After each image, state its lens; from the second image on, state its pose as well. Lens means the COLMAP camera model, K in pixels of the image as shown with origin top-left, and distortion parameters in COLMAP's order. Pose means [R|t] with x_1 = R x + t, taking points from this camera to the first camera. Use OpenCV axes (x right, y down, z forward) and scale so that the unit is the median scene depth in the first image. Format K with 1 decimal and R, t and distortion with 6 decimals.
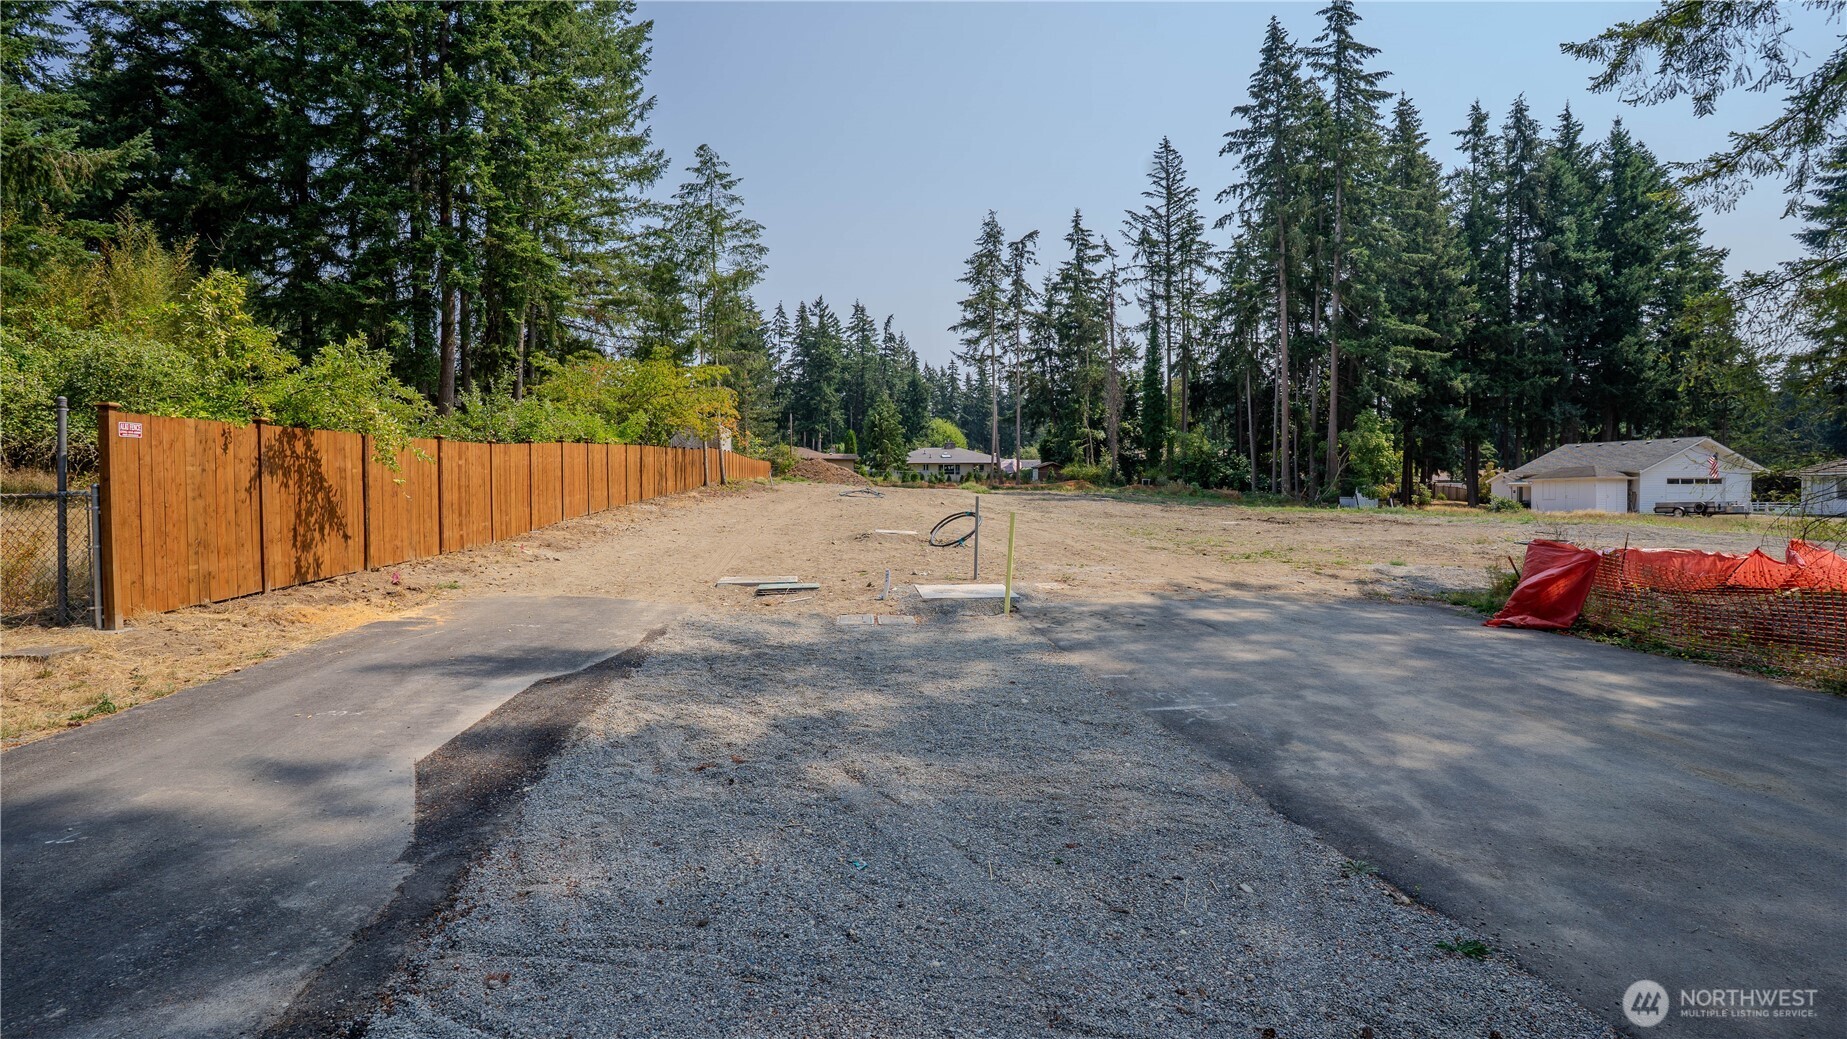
lens RADIAL K [[907.6, 0, 907.2], [0, 907.6, 502.3], [0, 0, 1]] dist [-0.076575, 0.035698]
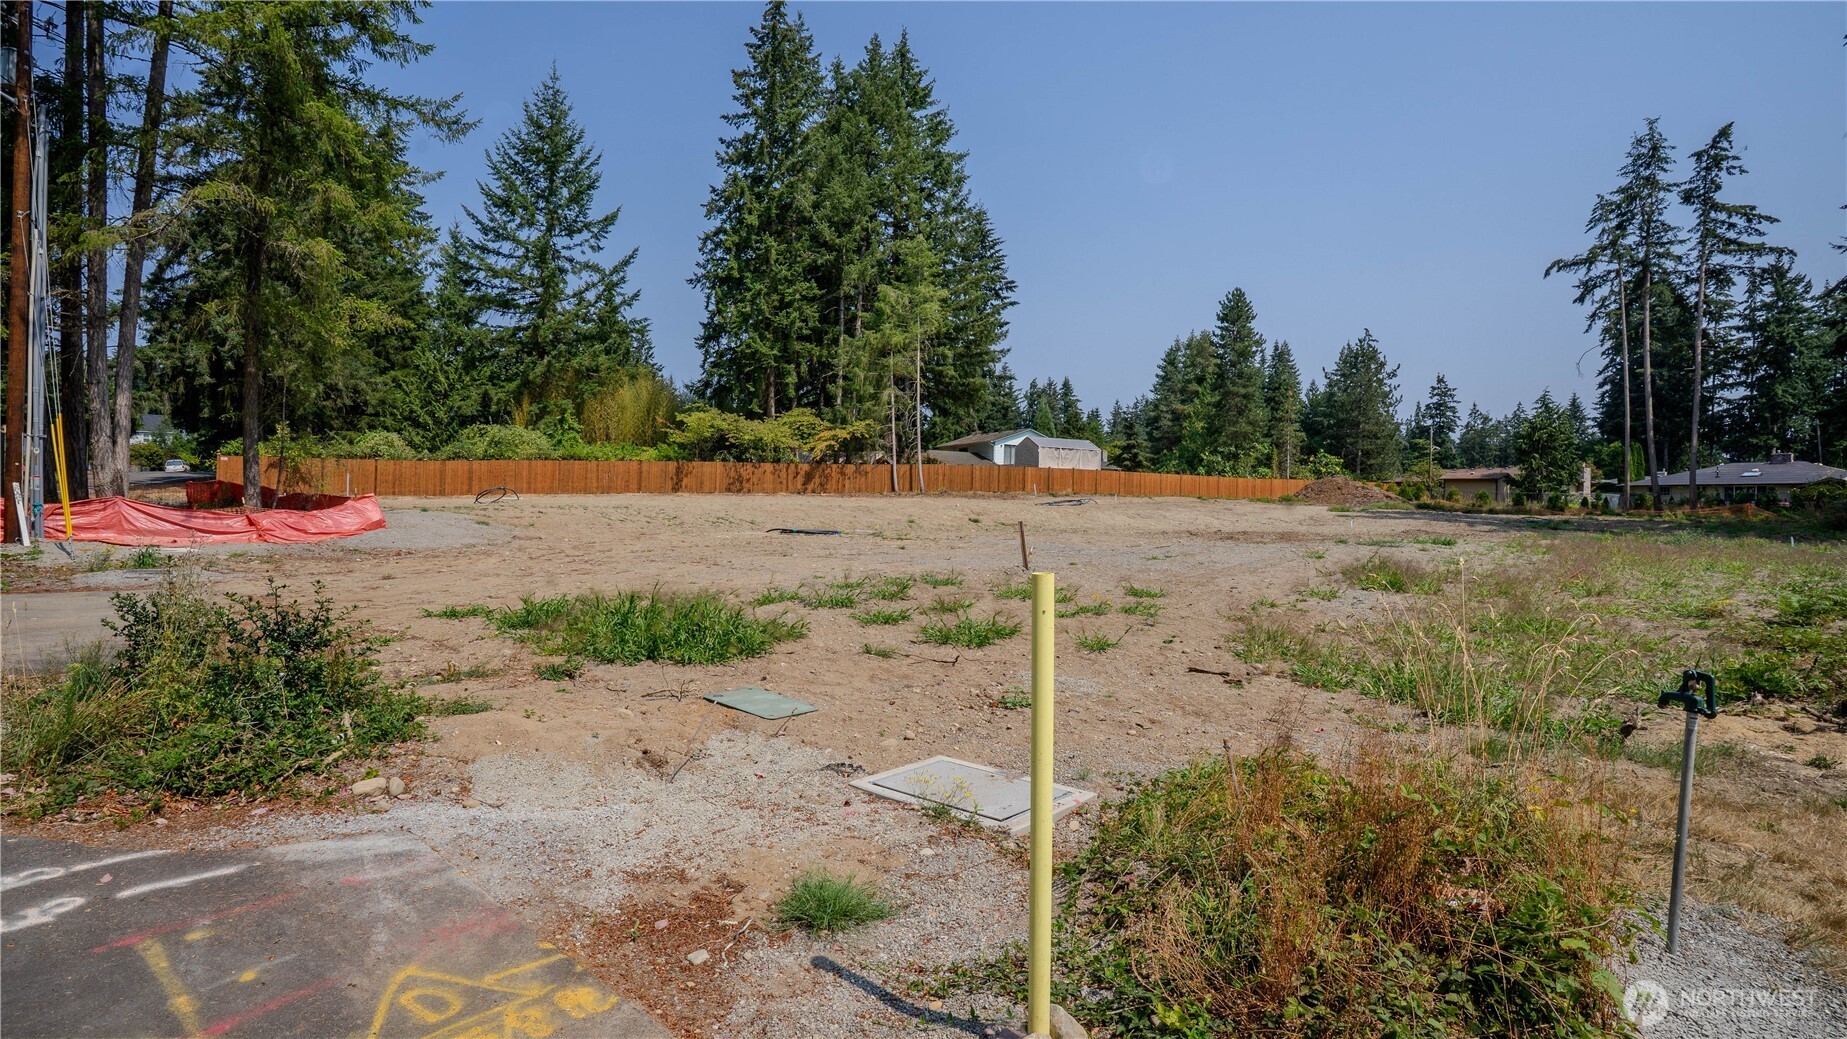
lens RADIAL K [[907.6, 0, 907.2], [0, 907.6, 515.0], [0, 0, 1]] dist [-0.076575, 0.035698]
pose [[0.424137, 0.017975, -0.905420, 0.457292], [-0.042413, 0.999100, -0.000033, 0.007303], [0.904604, 0.038416, 0.424517, 0.198706]]
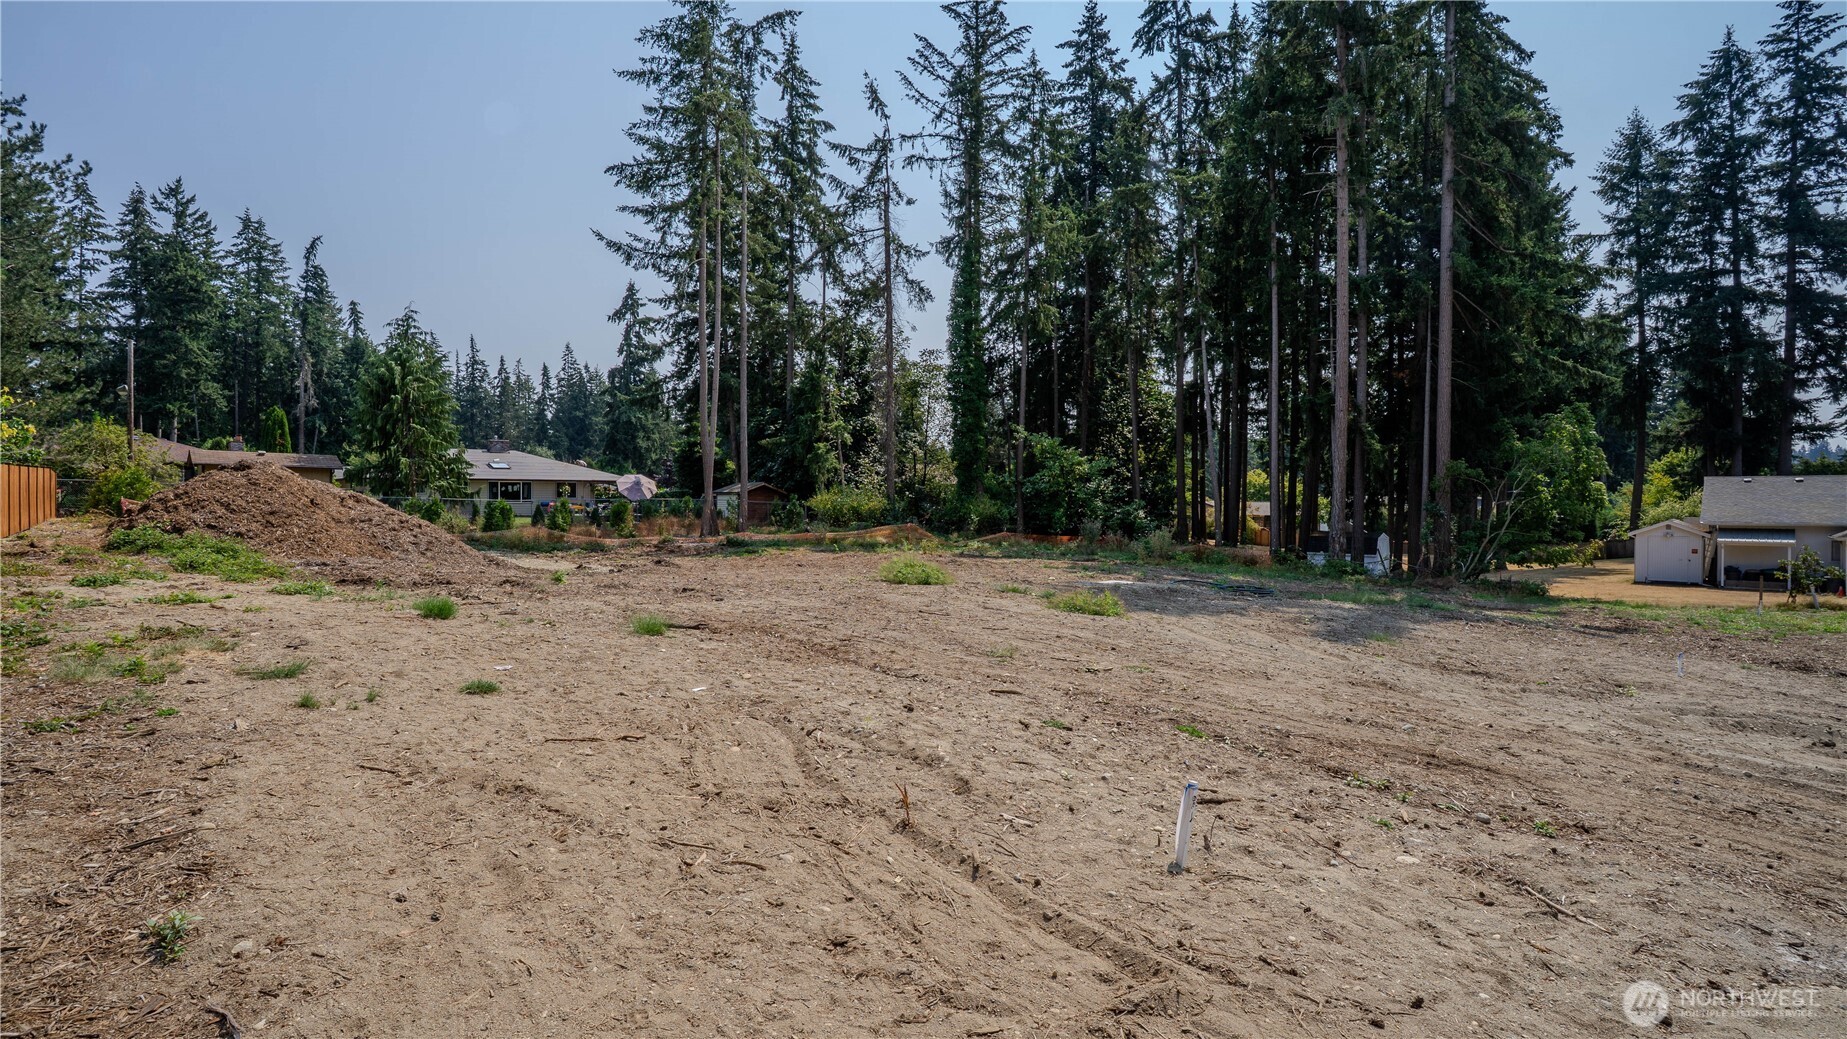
lens RADIAL K [[907.6, 0, 906.8], [0, 907.6, 510.9], [0, 0, 1]] dist [-0.076575, 0.035698]
pose [[0.813027, -0.000419, 0.582226, -0.083429], [0.004374, 0.999976, -0.005388, -0.026837], [-0.582209, 0.006927, 0.813009, 0.559951]]
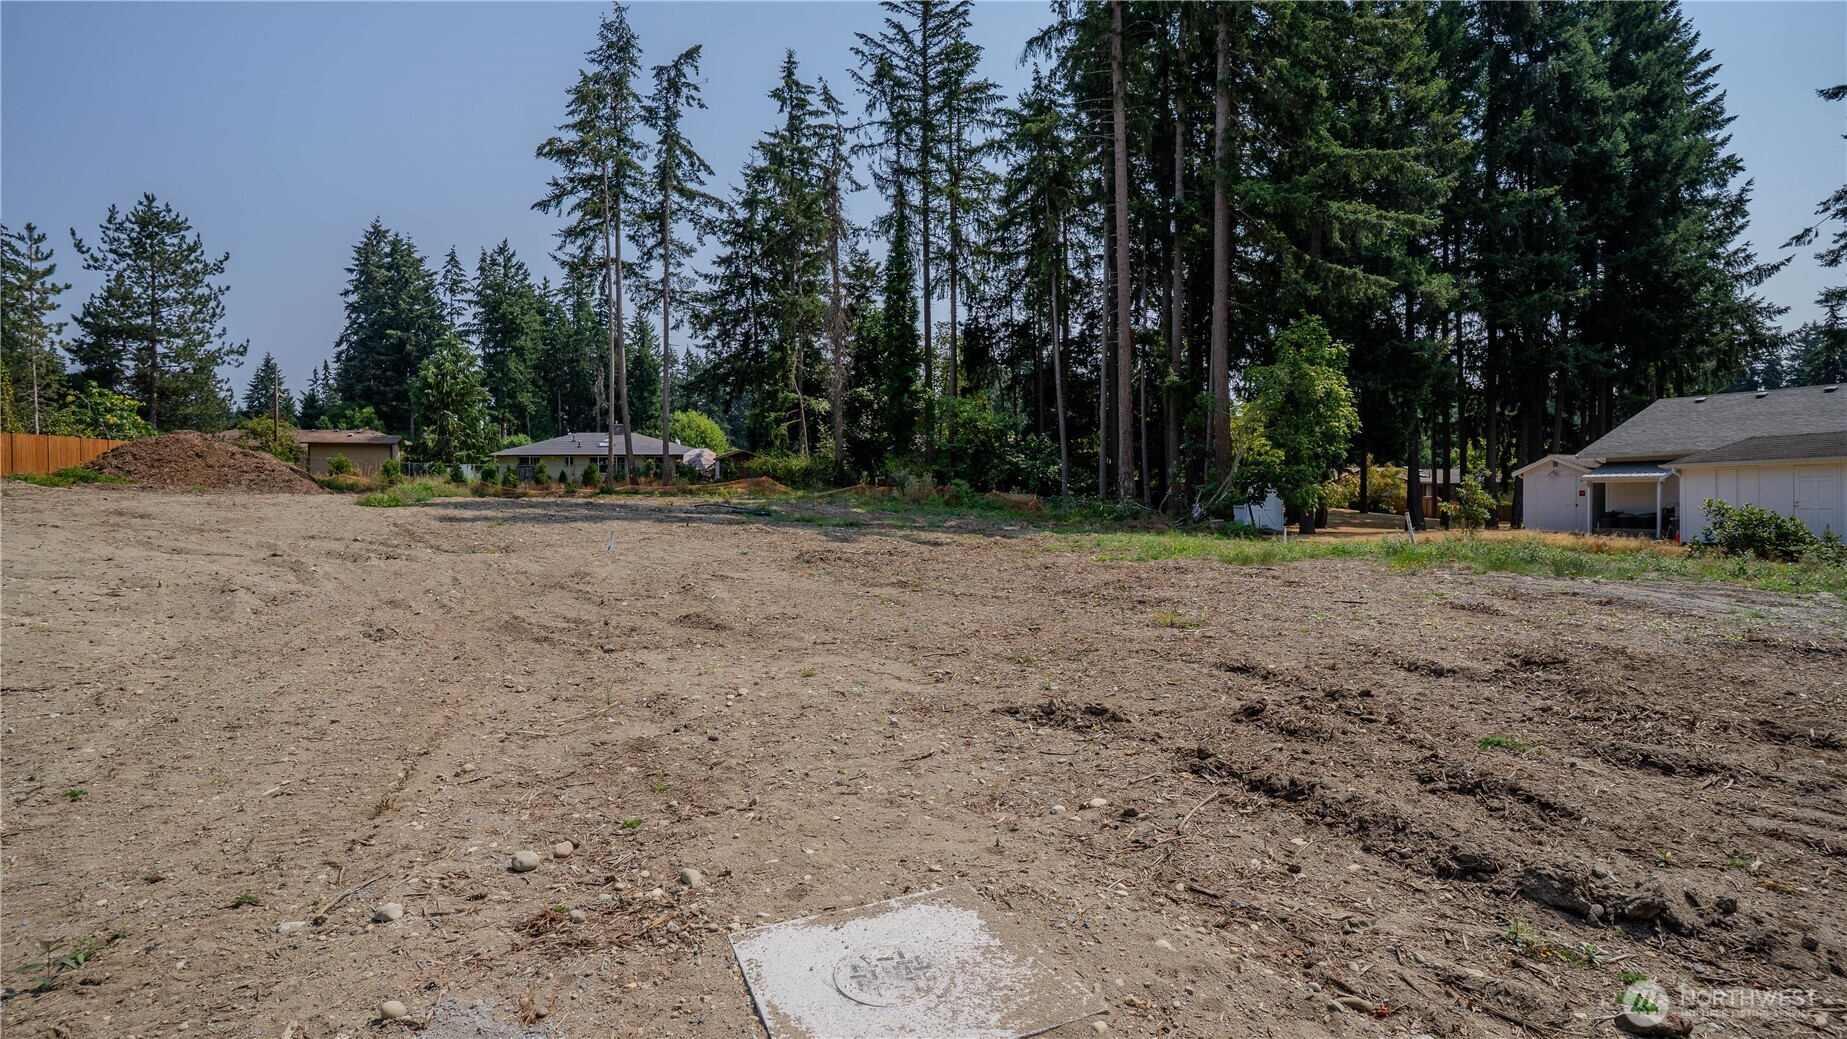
lens RADIAL K [[907.6, 0, 907.2], [0, 907.6, 506.7], [0, 0, 1]] dist [-0.076575, 0.035698]
pose [[0.979117, -0.008103, 0.203138, 0.153595], [0.008623, 0.999961, -0.001675, -0.004729], [-0.203117, 0.003392, 0.979149, 0.409026]]
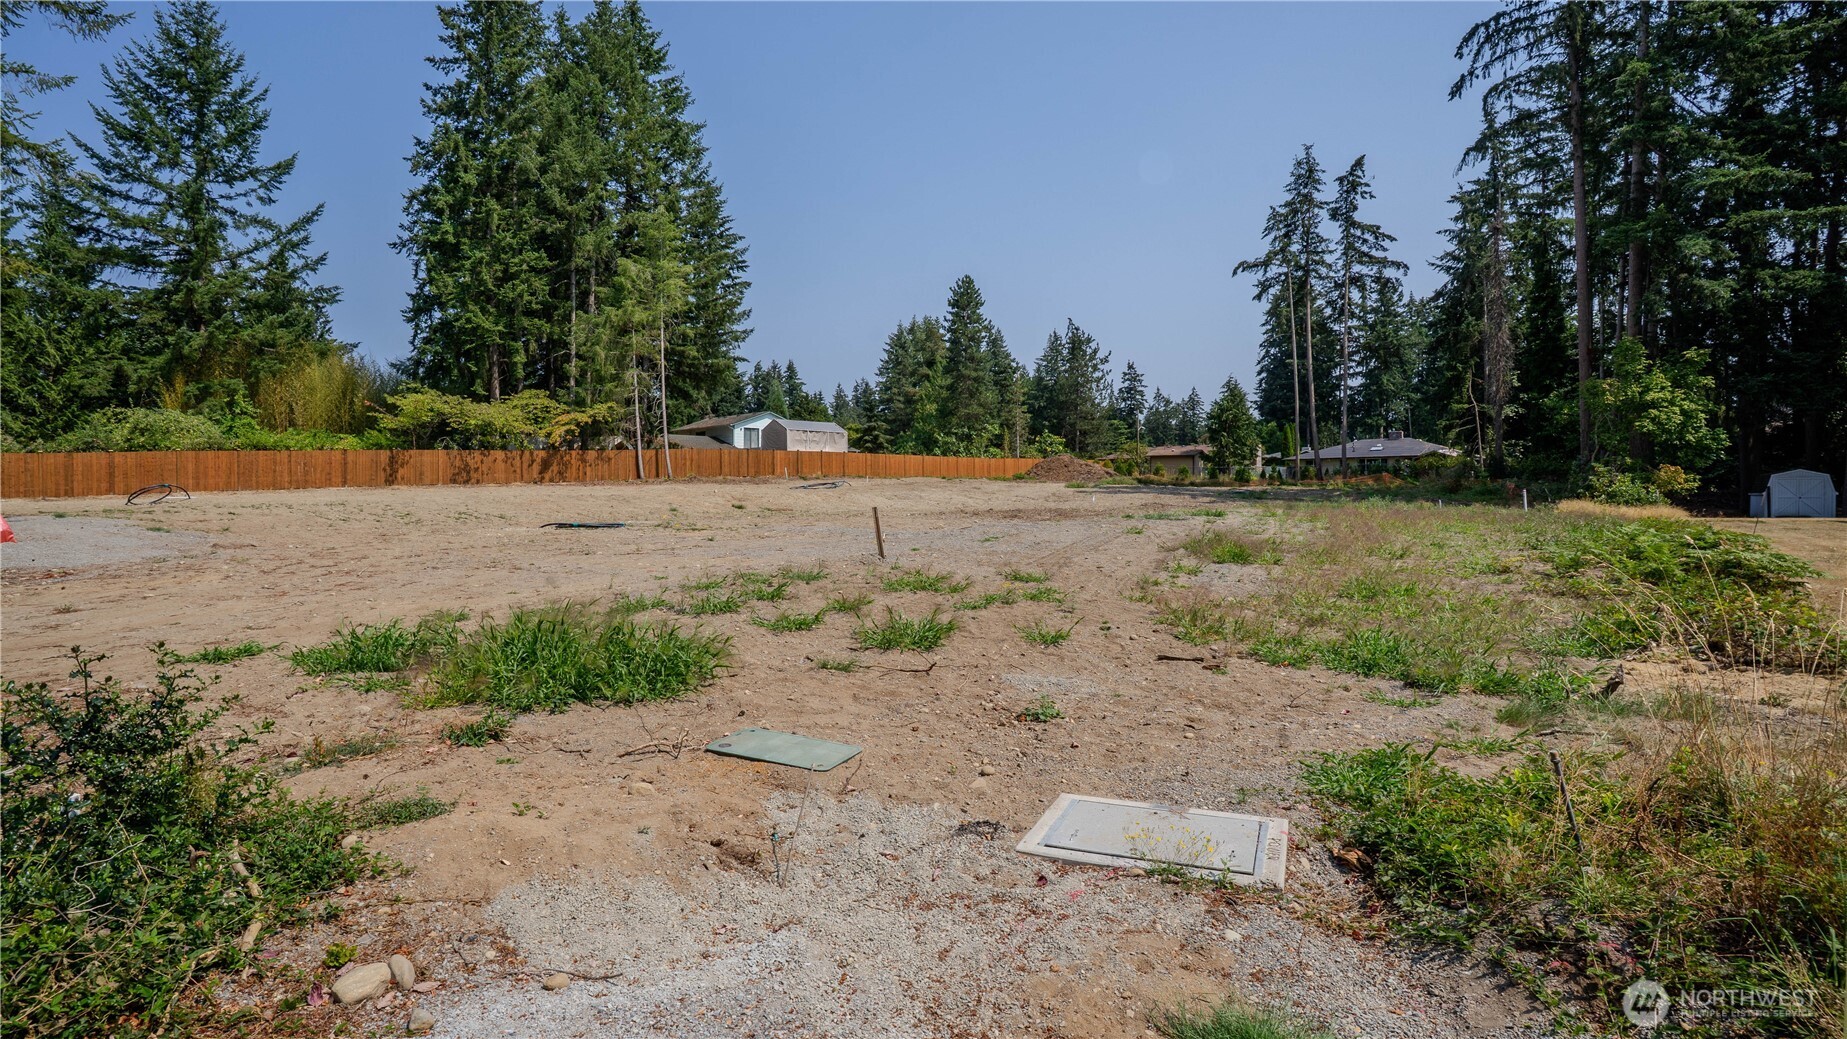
lens RADIAL K [[907.6, 0, 908.3], [0, 907.6, 514.6], [0, 0, 1]] dist [-0.076575, 0.035698]
pose [[0.676823, 0.015141, -0.735990, 0.436659], [-0.012282, 0.999882, 0.009275, 0.007357], [0.736043, 0.002762, 0.676929, 0.187699]]
